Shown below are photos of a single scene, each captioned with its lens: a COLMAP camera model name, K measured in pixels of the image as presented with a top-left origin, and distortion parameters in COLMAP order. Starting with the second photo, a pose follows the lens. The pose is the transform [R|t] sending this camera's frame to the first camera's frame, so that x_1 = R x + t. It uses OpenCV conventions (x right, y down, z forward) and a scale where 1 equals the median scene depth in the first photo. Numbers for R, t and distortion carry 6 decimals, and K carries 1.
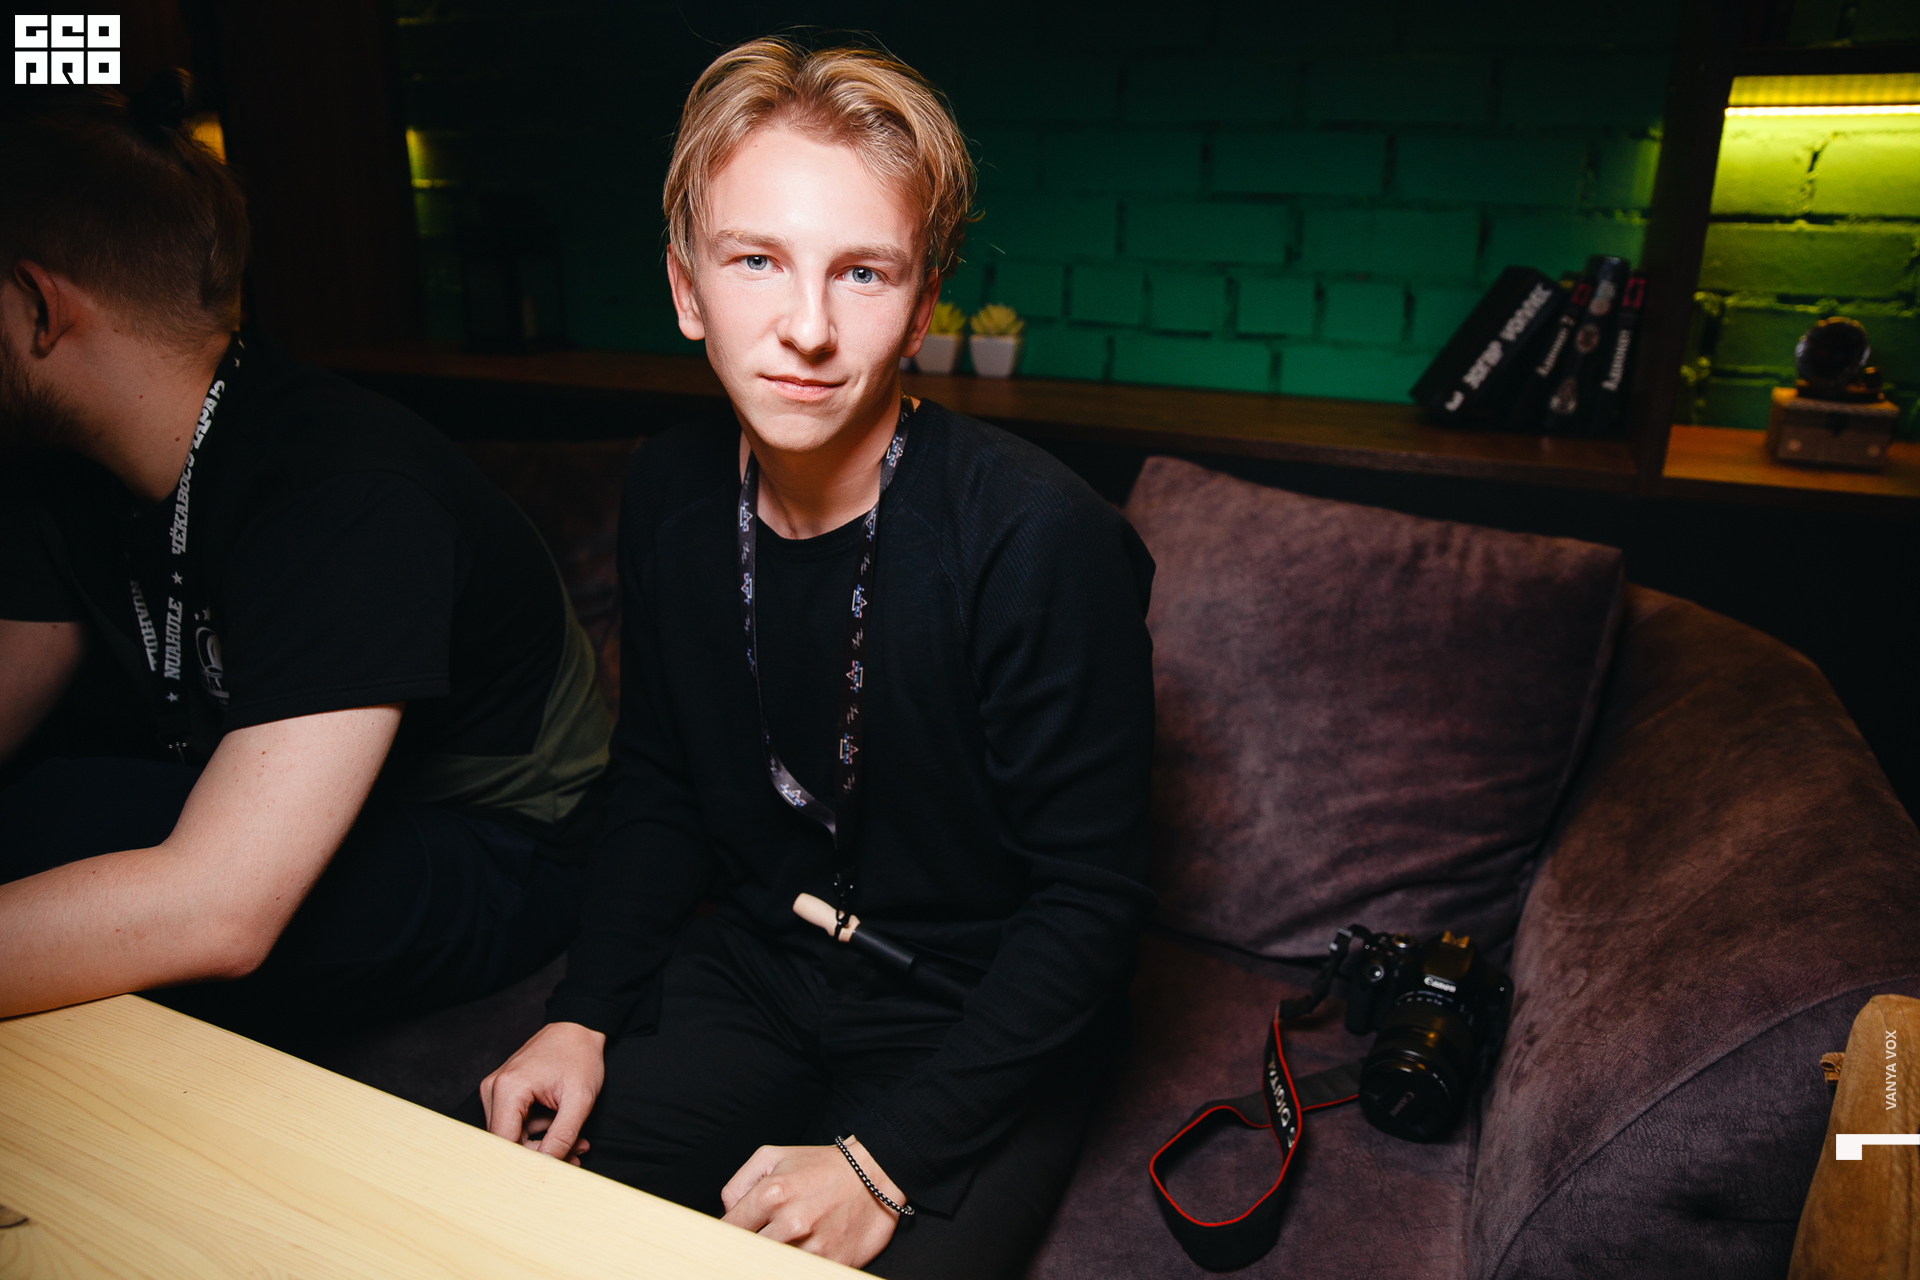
lens RADIAL K [[1280.3, 0, 960.3], [0, 1280.3, 653.9], [0, 0, 1]] dist [-0.104189, 0.076366]
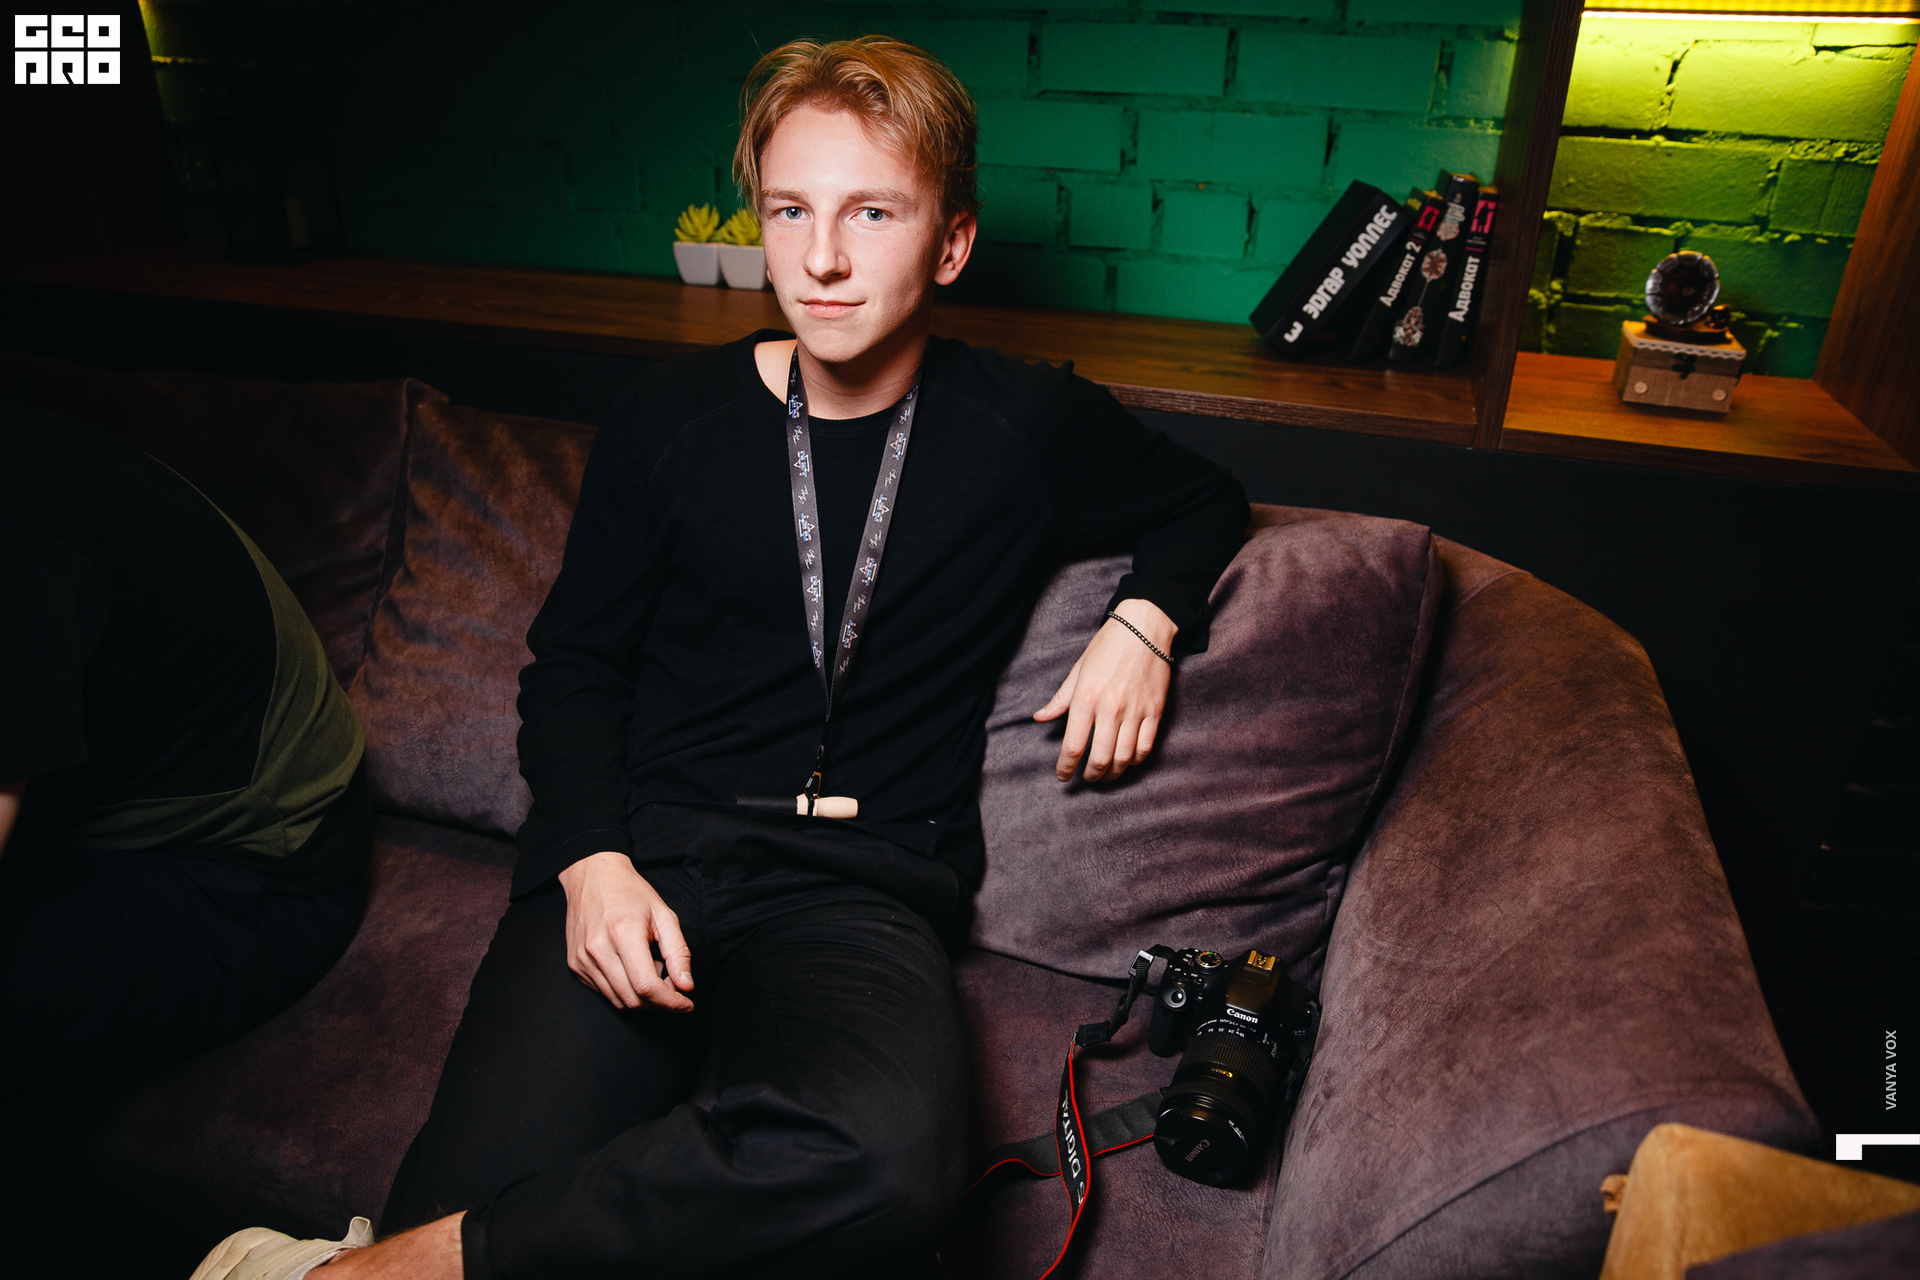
lens RADIAL K [[1280.3, 0, 960.3], [0, 1280.3, 653.9], [0, 0, 1]] dist [-0.104189, 0.076366]
pose [[0.996306, -0.027503, 0.081349, 0.095758], [0.018120, 0.993326, 0.113907, -0.110246], [-0.083939, -0.112012, 0.990155, 0.104343]]
